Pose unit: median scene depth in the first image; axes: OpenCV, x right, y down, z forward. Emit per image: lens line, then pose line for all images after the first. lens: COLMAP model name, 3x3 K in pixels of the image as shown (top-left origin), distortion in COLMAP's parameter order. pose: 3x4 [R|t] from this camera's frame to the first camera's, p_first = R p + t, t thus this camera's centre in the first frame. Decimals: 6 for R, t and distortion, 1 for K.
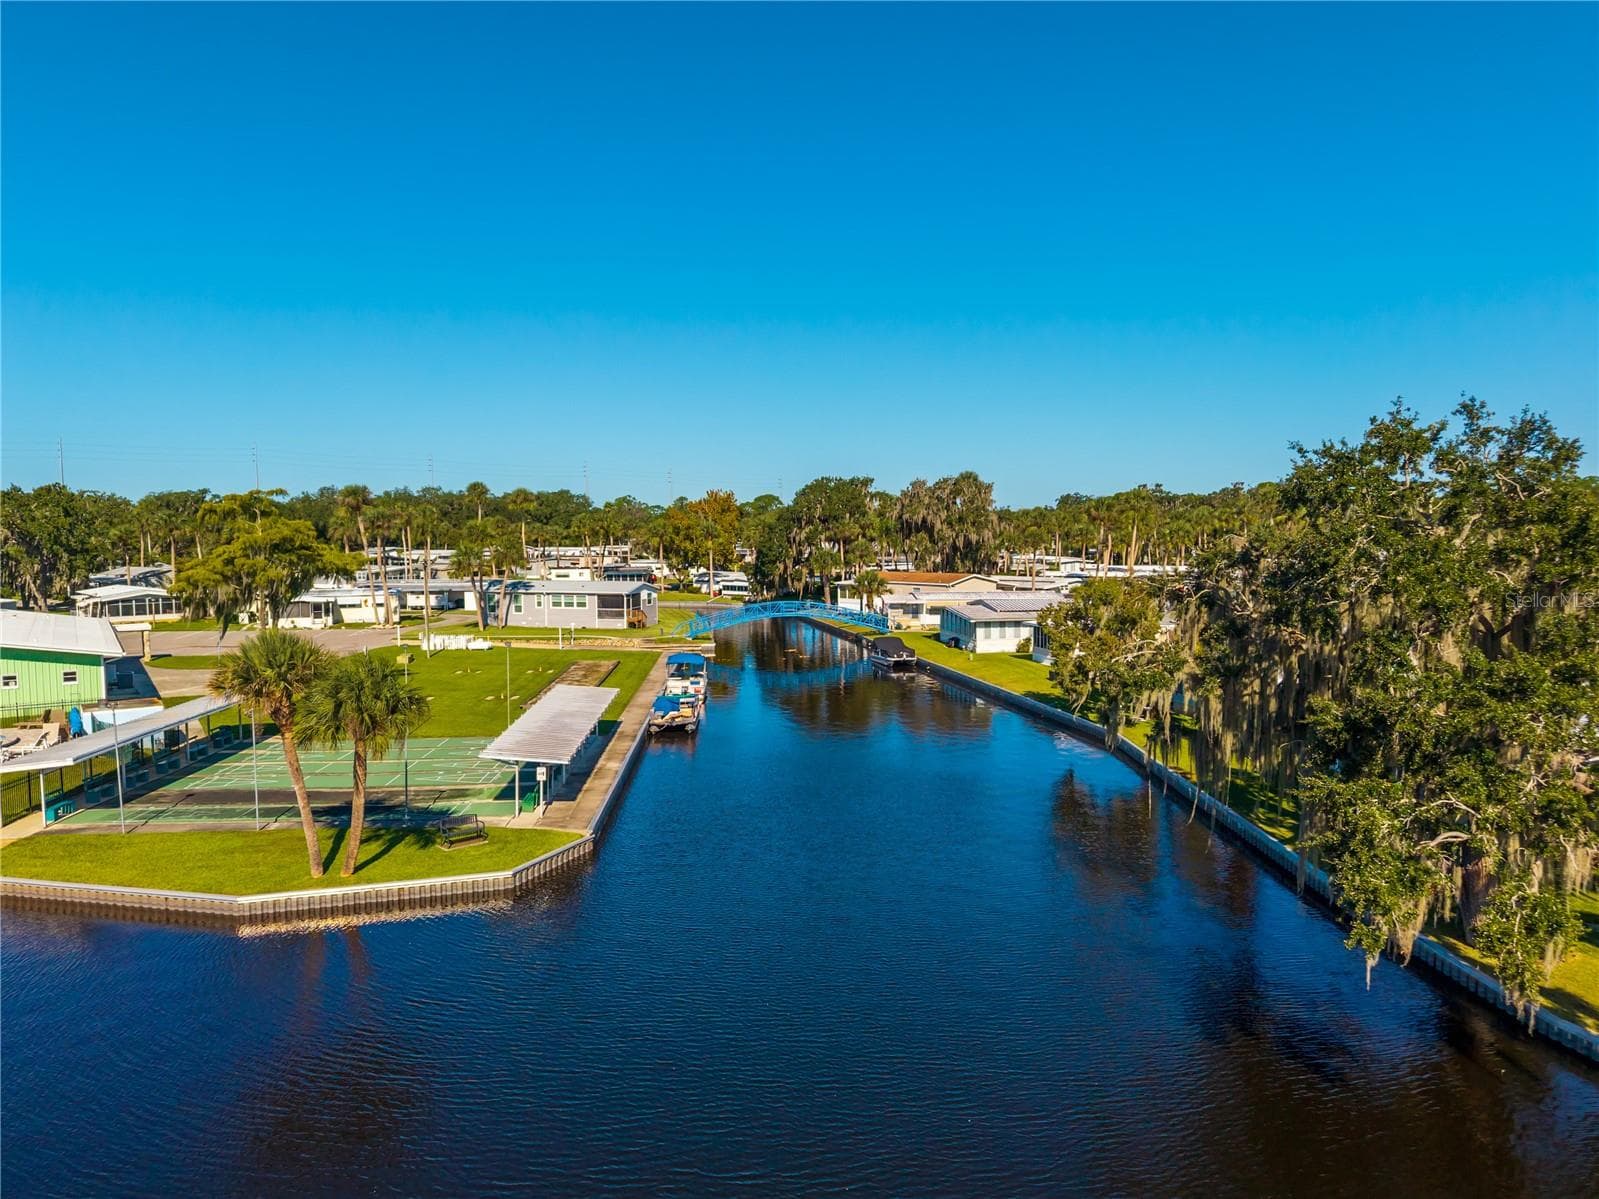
lens RADIAL K [[1069.5, 0, 799.5], [0, 1069.5, 599.5], [0, 0, 1]] dist [0.072911, -0.078236]
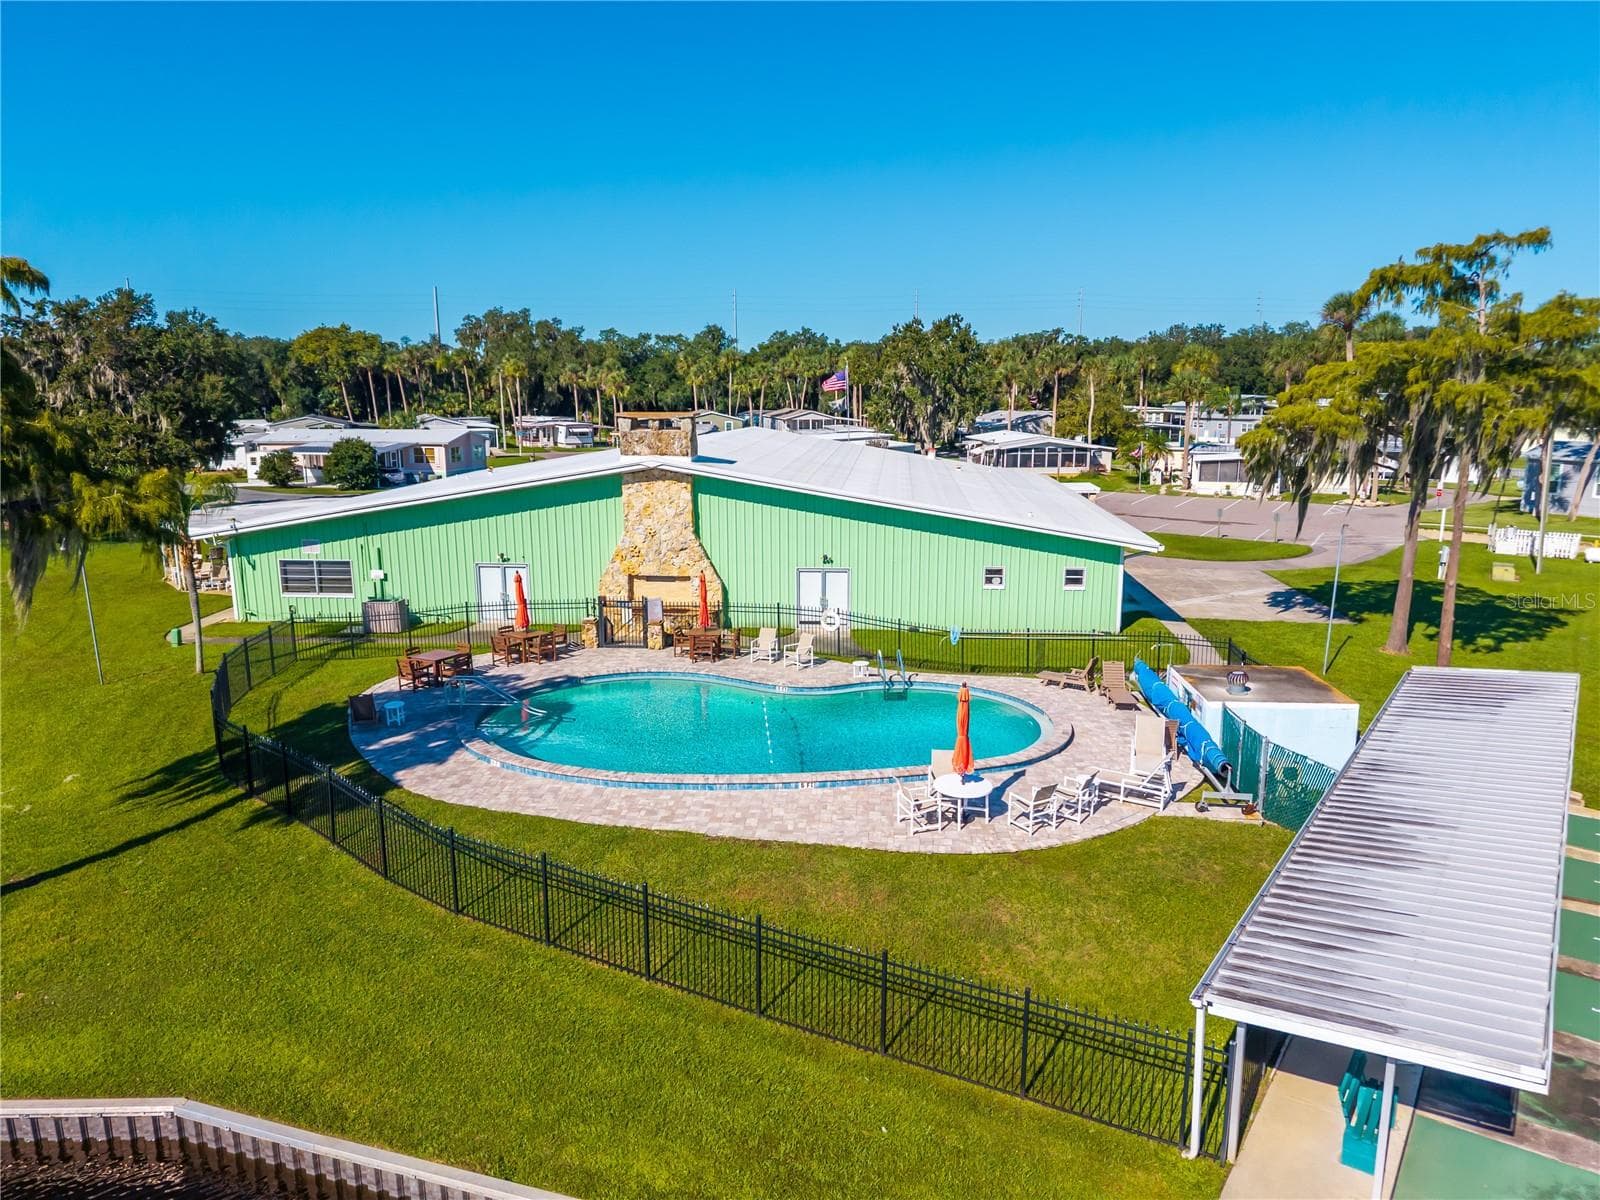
lens RADIAL K [[1054.2, 0, 796.1], [0, 1054.2, 595.1], [0, 0, 1]] dist [0.084108, -0.104591]
pose [[0.774024, 0.132063, -0.619230, -0.235991], [-0.049318, 0.987609, 0.148981, -0.000886], [0.631232, -0.084775, 0.770947, 0.243486]]
